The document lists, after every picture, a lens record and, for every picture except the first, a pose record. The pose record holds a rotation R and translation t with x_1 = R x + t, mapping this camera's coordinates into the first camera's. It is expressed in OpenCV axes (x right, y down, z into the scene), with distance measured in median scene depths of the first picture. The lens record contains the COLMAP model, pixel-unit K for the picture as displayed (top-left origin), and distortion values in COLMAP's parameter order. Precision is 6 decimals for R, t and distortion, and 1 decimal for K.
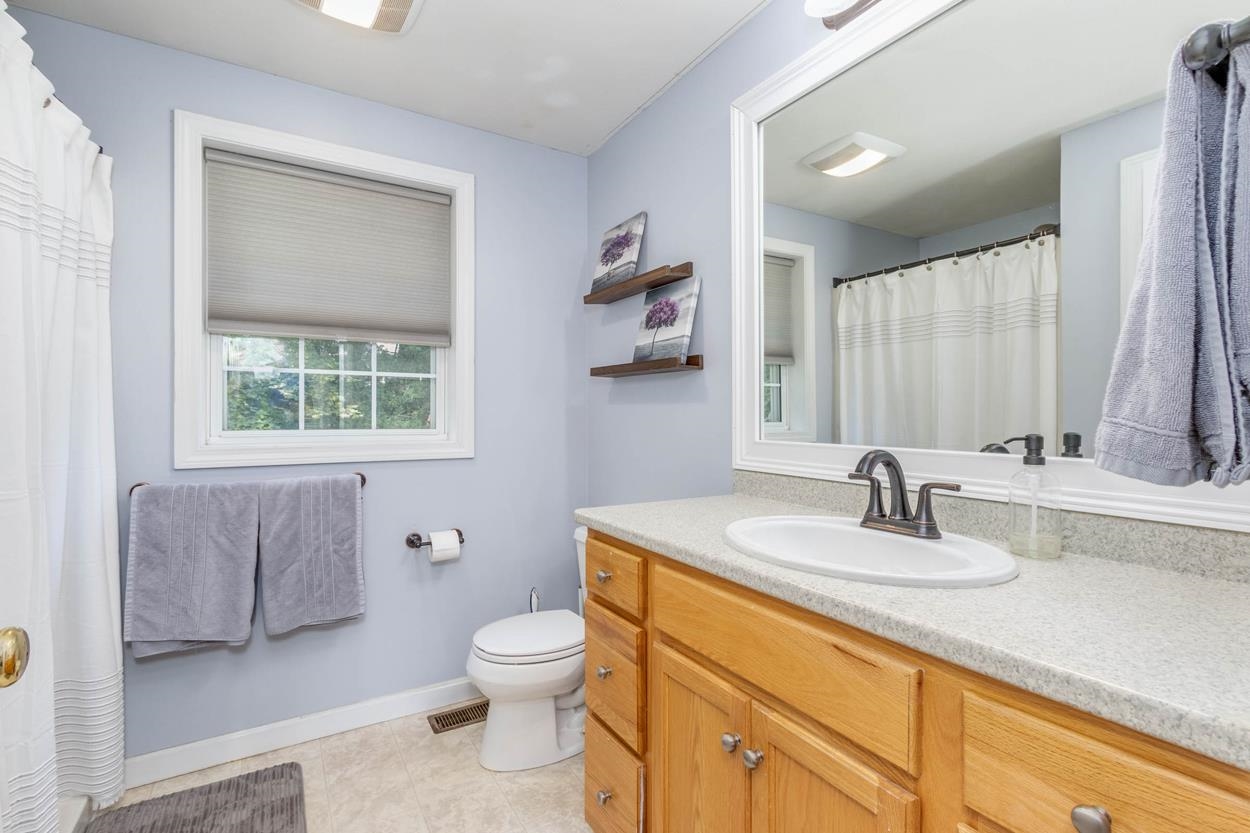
lens RADIAL K [[565.4, 0, 619.6], [0, 565.4, 416.2], [0, 0, 1]] dist [0.000266, 0.000720]
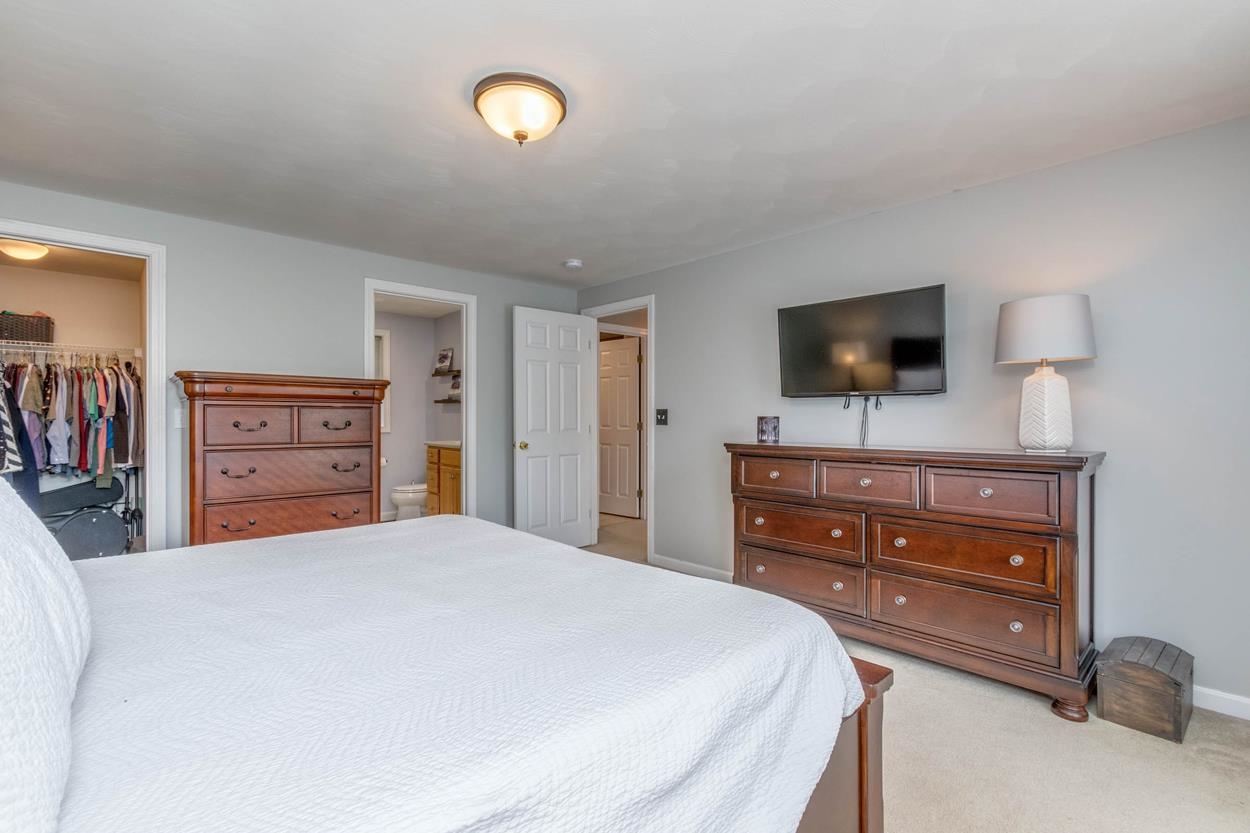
lens RADIAL K [[565.4, 0, 625.9], [0, 565.4, 417.3], [0, 0, 1]] dist [0.000266, 0.000720]
pose [[0.977703, -0.001960, 0.209985, 0.359646], [0.002508, 0.999994, -0.002343, 0.010120], [-0.209980, 0.002818, 0.977702, -2.407440]]
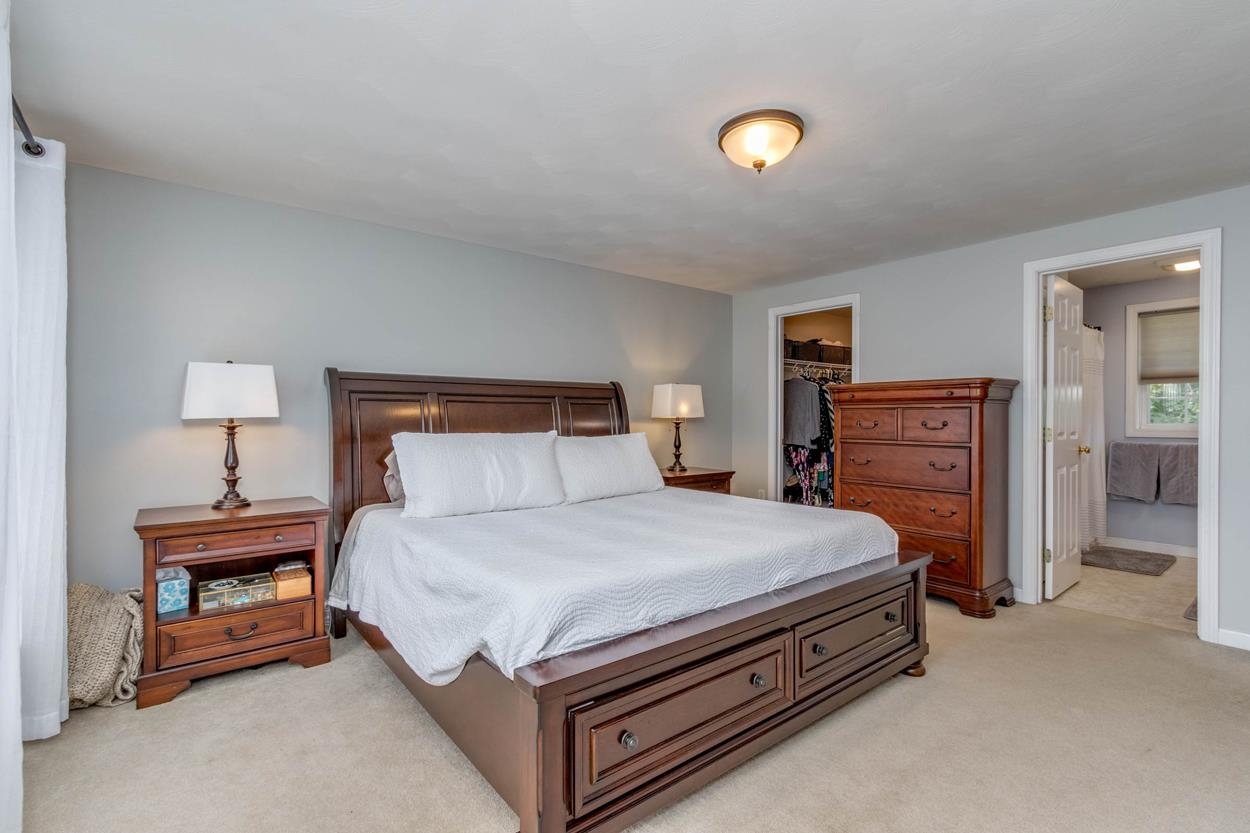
lens RADIAL K [[565.4, 0, 622.9], [0, 565.4, 424.8], [0, 0, 1]] dist [0.000266, 0.000720]
pose [[0.140546, 0.007633, -0.990045, 1.546988], [-0.000050, 0.999970, 0.007703, 0.013004], [0.990074, -0.001033, 0.140542, -1.753508]]
